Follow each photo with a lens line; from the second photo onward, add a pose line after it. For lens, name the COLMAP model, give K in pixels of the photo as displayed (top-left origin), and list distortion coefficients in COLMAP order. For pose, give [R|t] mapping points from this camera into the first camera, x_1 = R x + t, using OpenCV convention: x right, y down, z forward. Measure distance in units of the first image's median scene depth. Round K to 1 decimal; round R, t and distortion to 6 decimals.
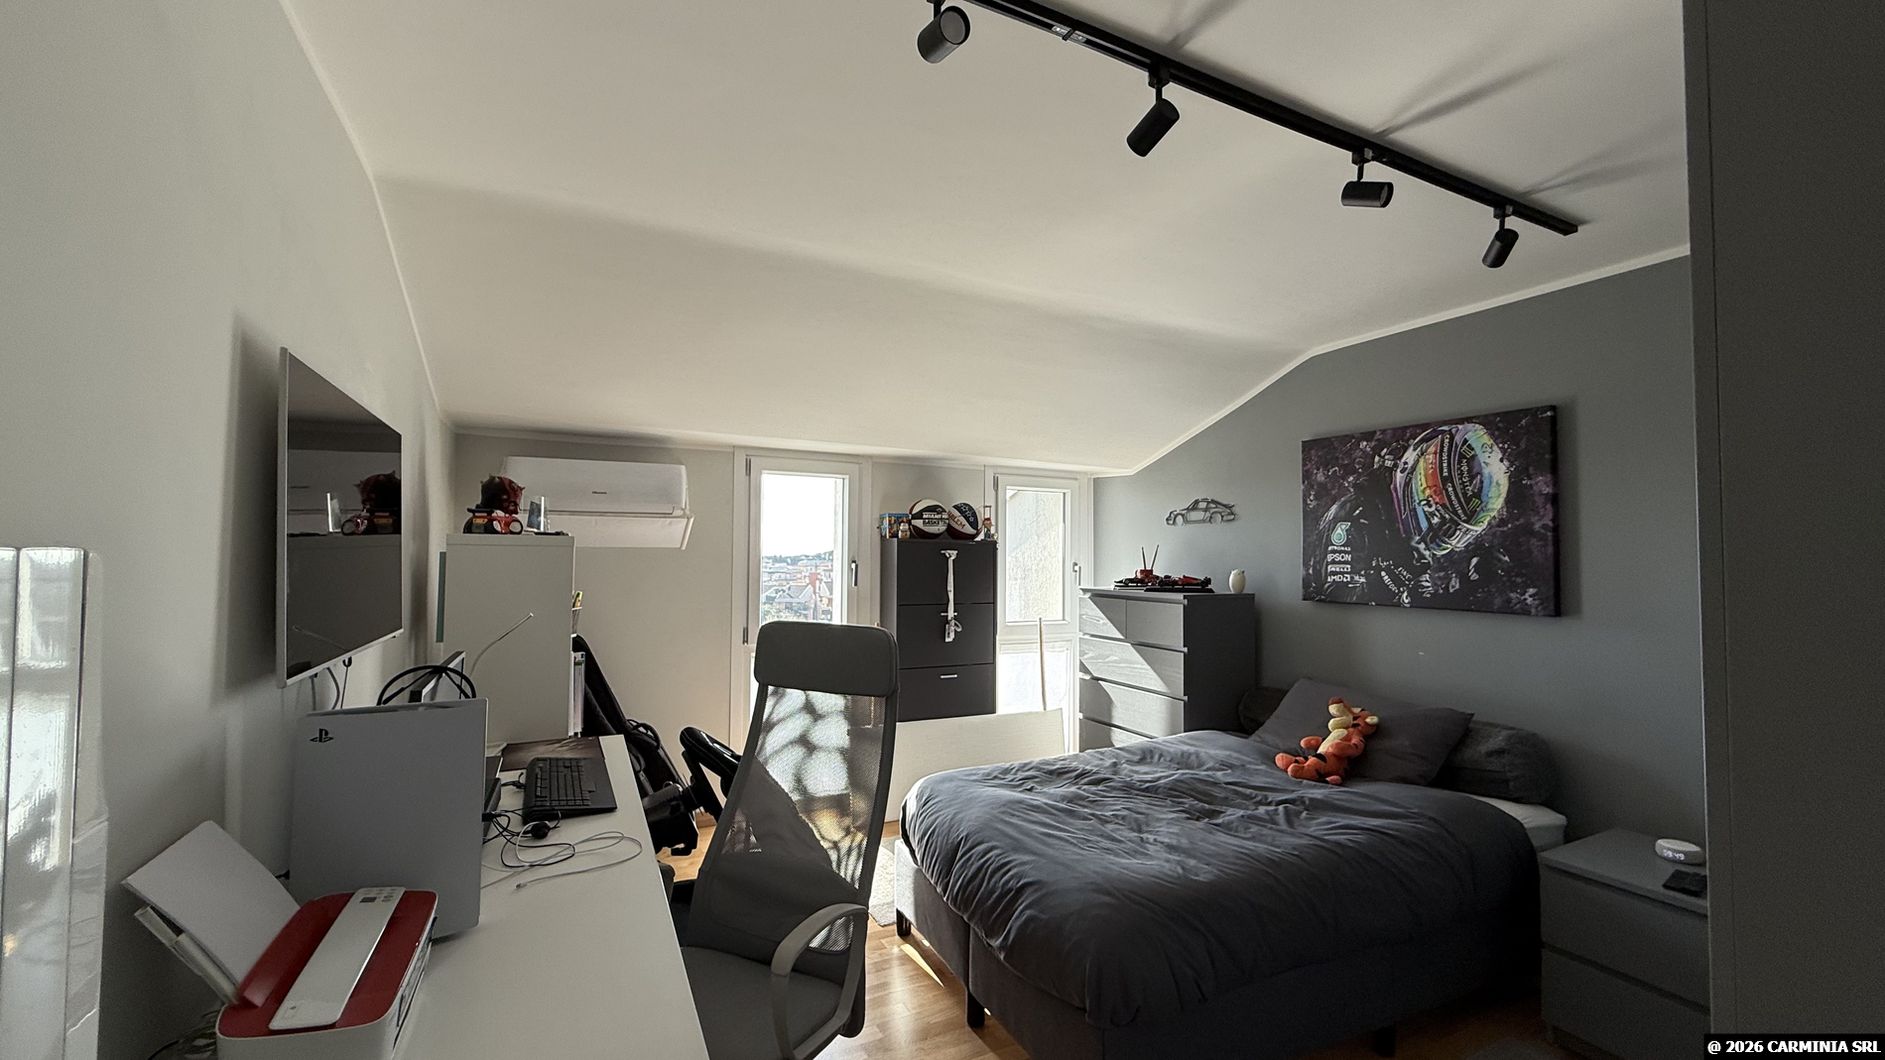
lens RADIAL K [[745.0, 0, 940.1], [0, 745.0, 531.7], [0, 0, 1]] dist [-0.000758, 0.000395]
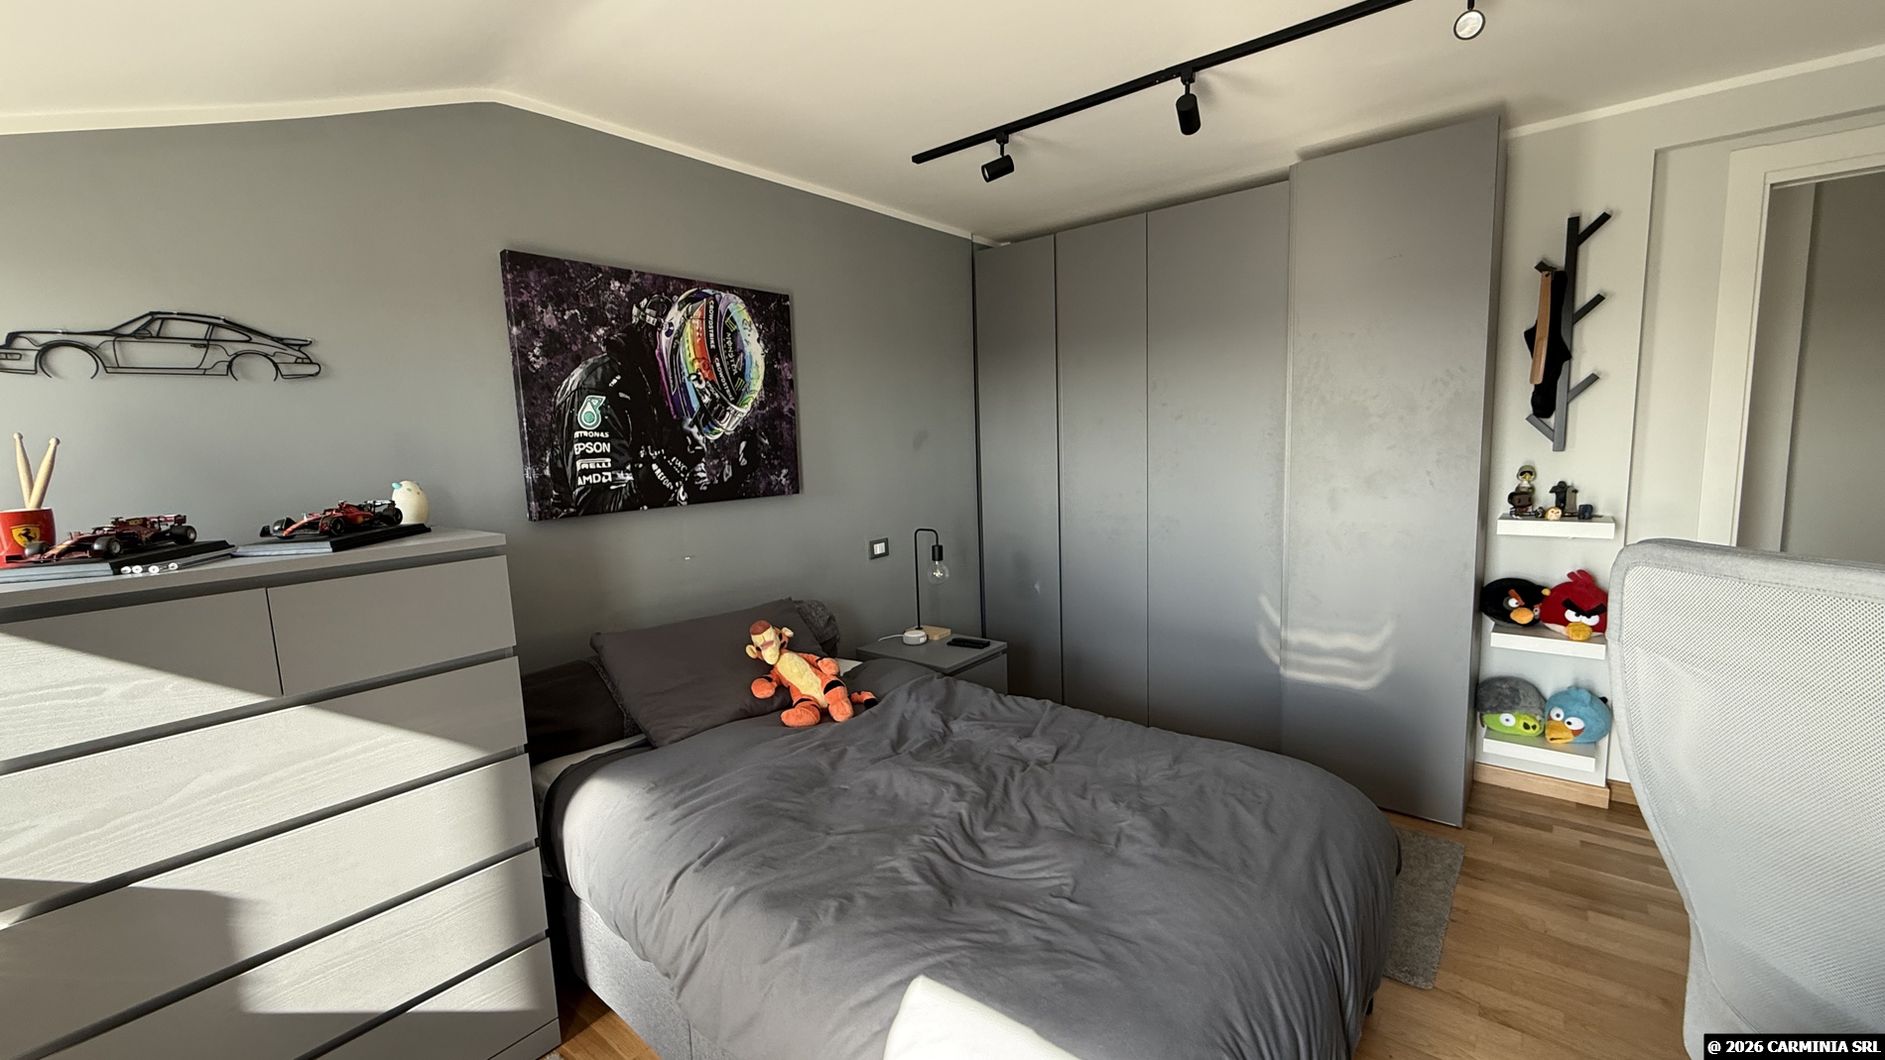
lens RADIAL K [[745.0, 0, 940.2], [0, 745.0, 528.9], [0, 0, 1]] dist [-0.000758, 0.000395]
pose [[-0.404749, -0.107552, 0.908081, -0.235903], [0.002545, 0.992923, 0.118734, 0.031101], [-0.914424, 0.050368, -0.401611, 1.085747]]
